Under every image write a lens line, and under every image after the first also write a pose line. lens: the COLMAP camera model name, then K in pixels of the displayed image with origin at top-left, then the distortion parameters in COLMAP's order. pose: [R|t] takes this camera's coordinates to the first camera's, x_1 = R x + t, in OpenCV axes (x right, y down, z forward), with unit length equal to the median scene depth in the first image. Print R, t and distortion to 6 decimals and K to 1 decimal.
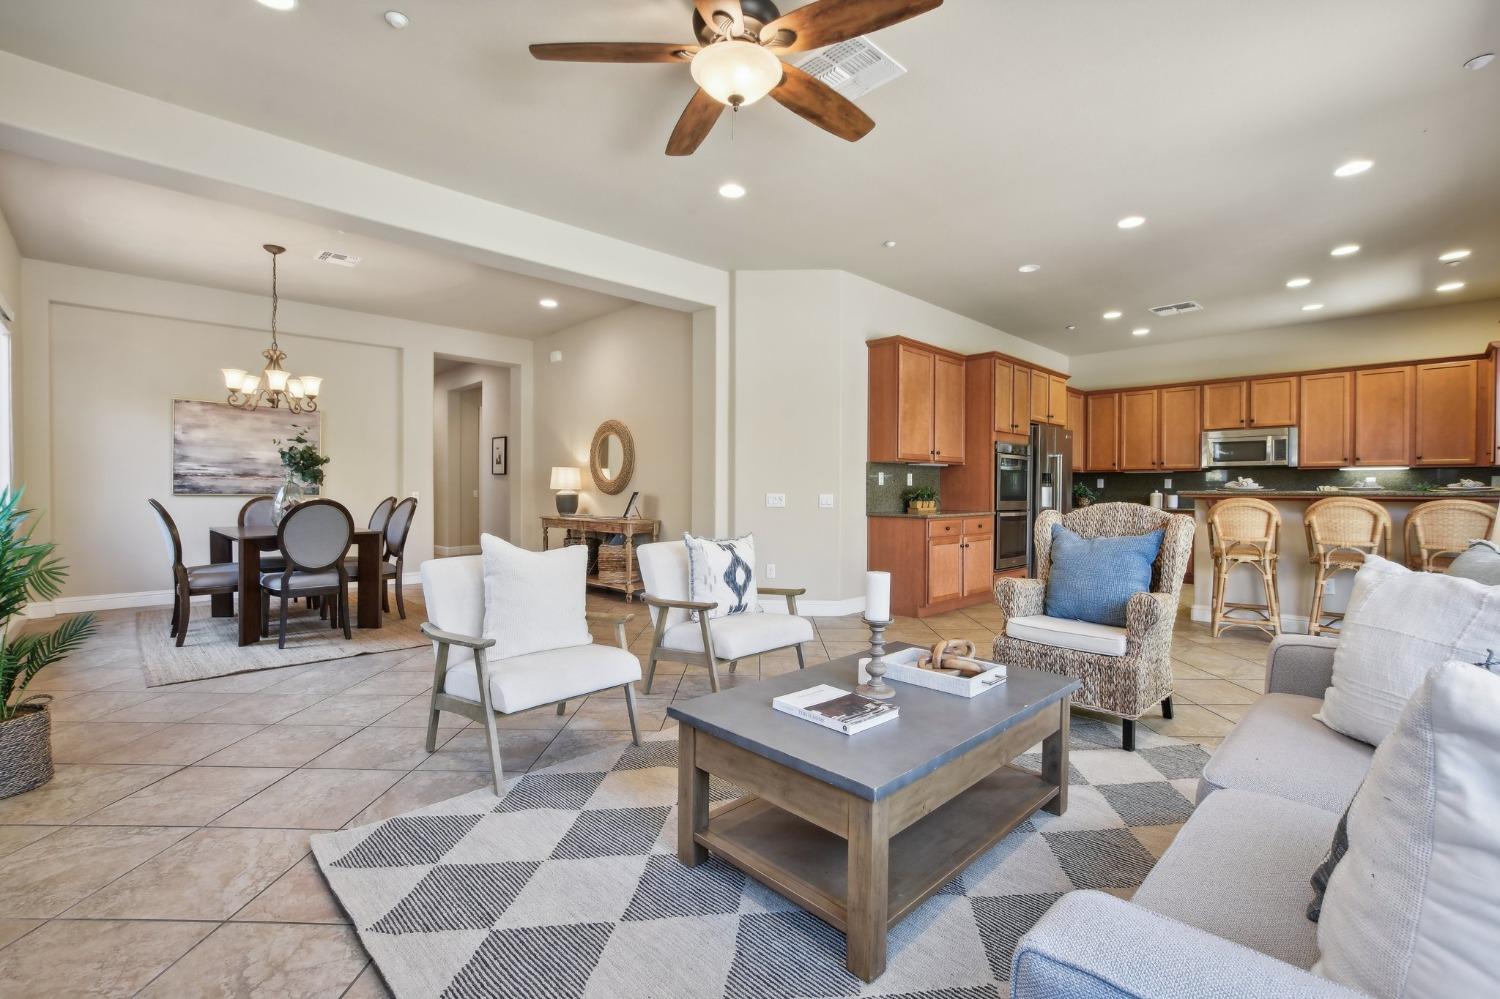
lens RADIAL K [[663.4, 0, 744.7], [0, 663.4, 492.4], [0, 0, 1]] dist [-0.013651, 0.004686]
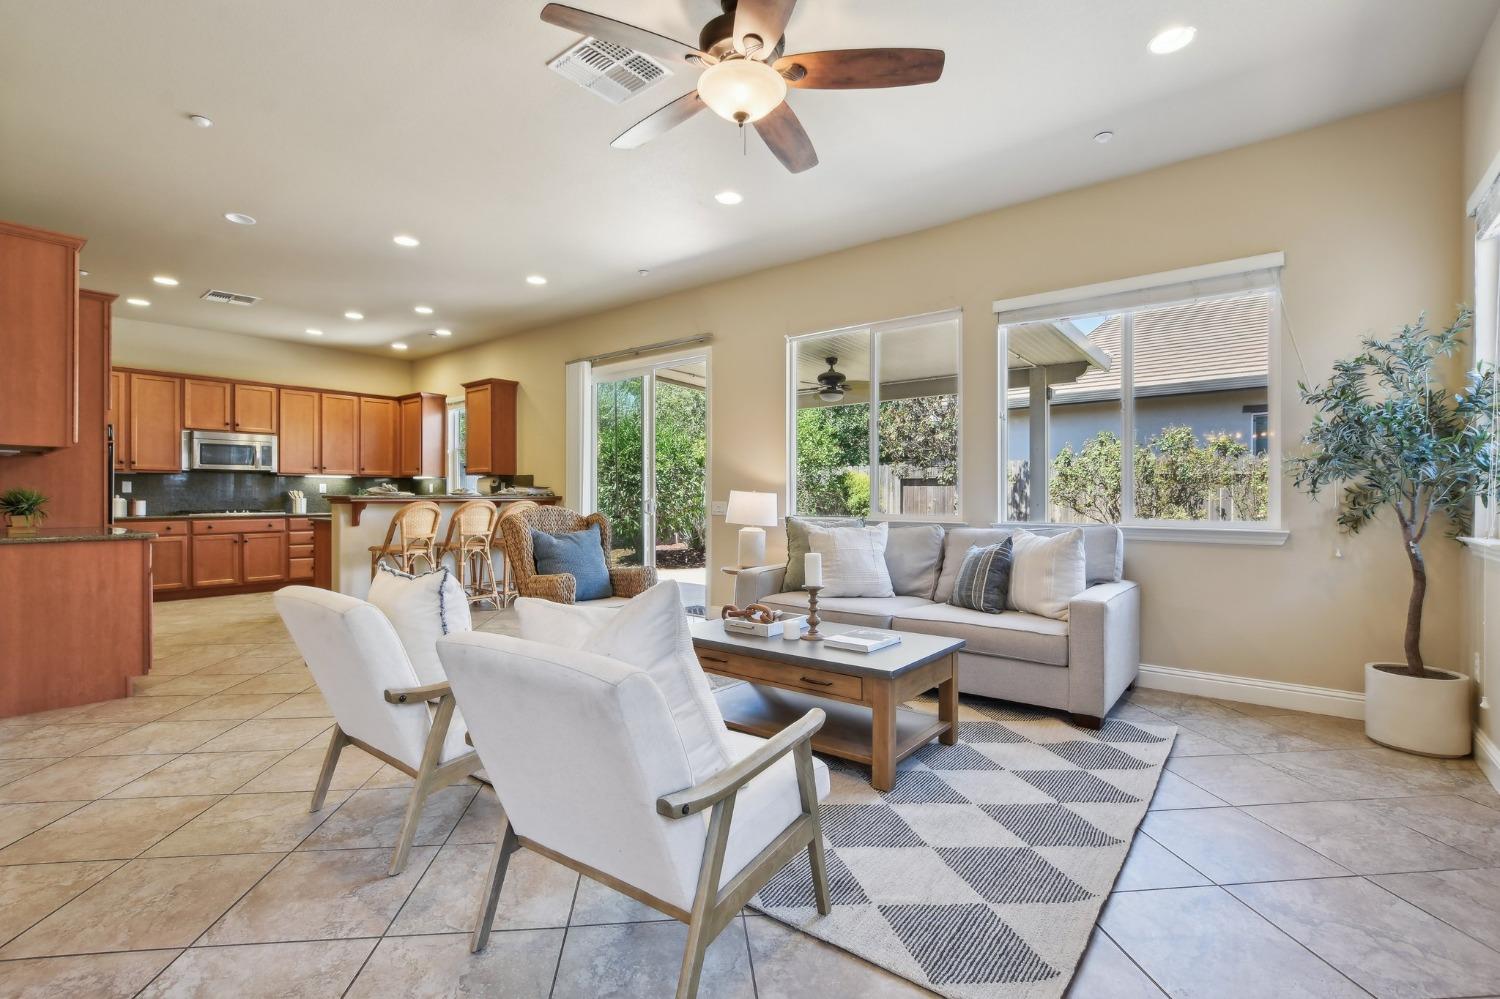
lens RADIAL K [[685.9, 0, 746.7], [0, 685.9, 497.2], [0, 0, 1]] dist [-0.011256, 0.000075]
pose [[-0.133807, -0.006005, 0.990989, -0.414160], [0.004170, 0.999969, 0.006622, -0.003647], [-0.990999, 0.005018, -0.133778, 0.442298]]
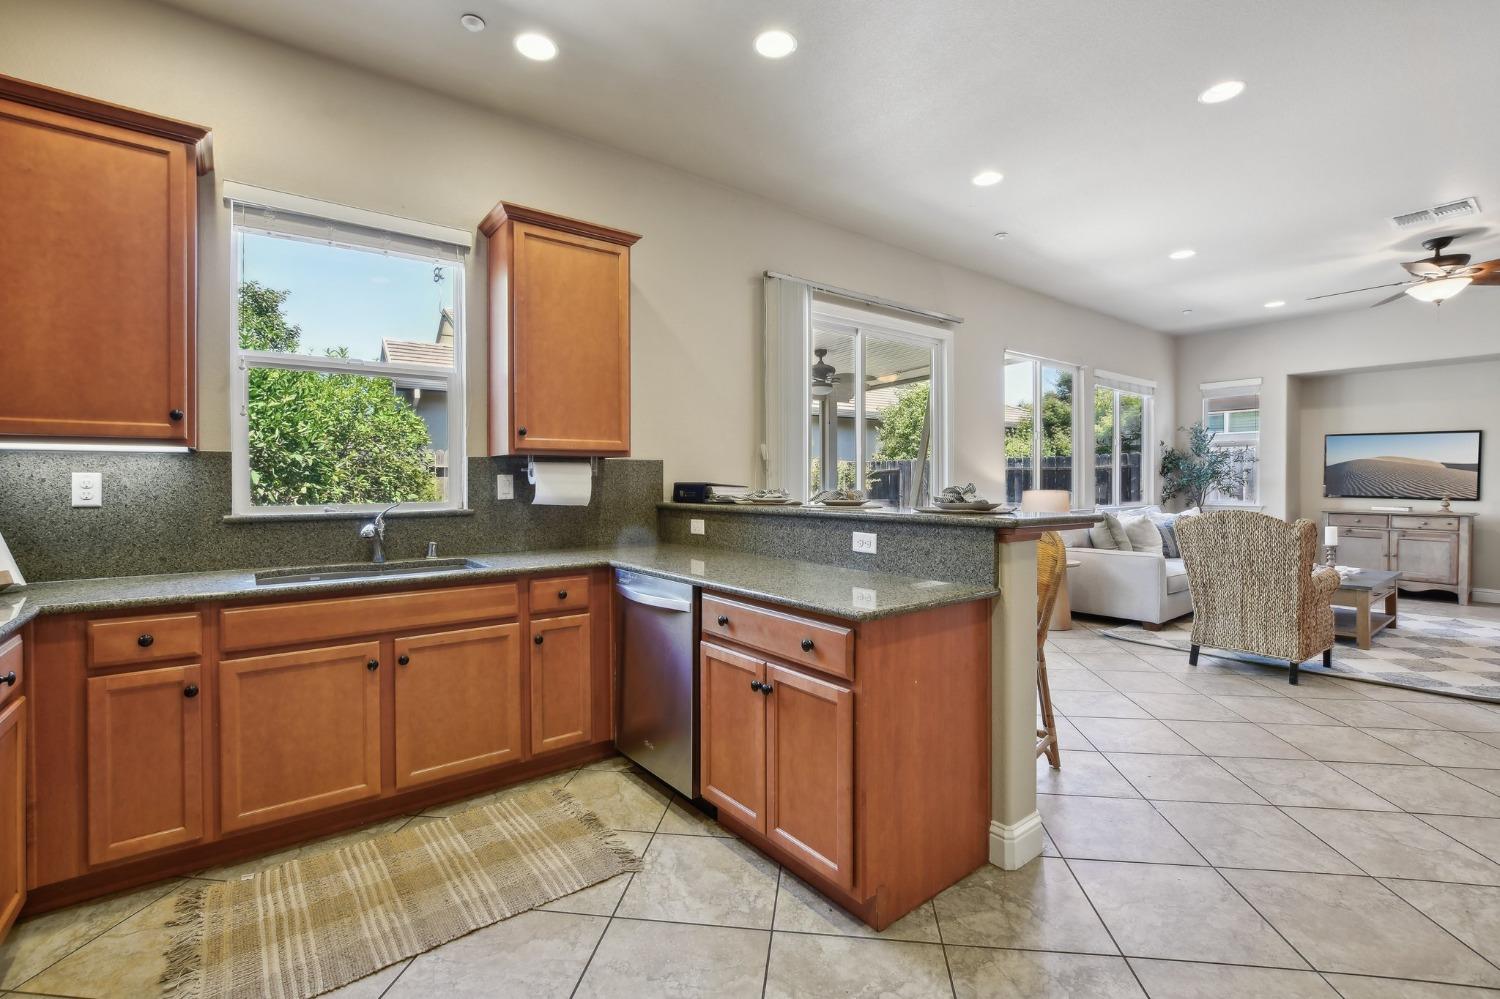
lens RADIAL K [[663.4, 0, 748.8], [0, 663.4, 483.6], [0, 0, 1]] dist [-0.013651, 0.004686]
pose [[-0.994567, -0.003087, 0.104053, 0.718686], [-0.001899, 0.999932, 0.011512, -0.022860], [-0.104081, 0.011252, -0.994505, 1.244114]]
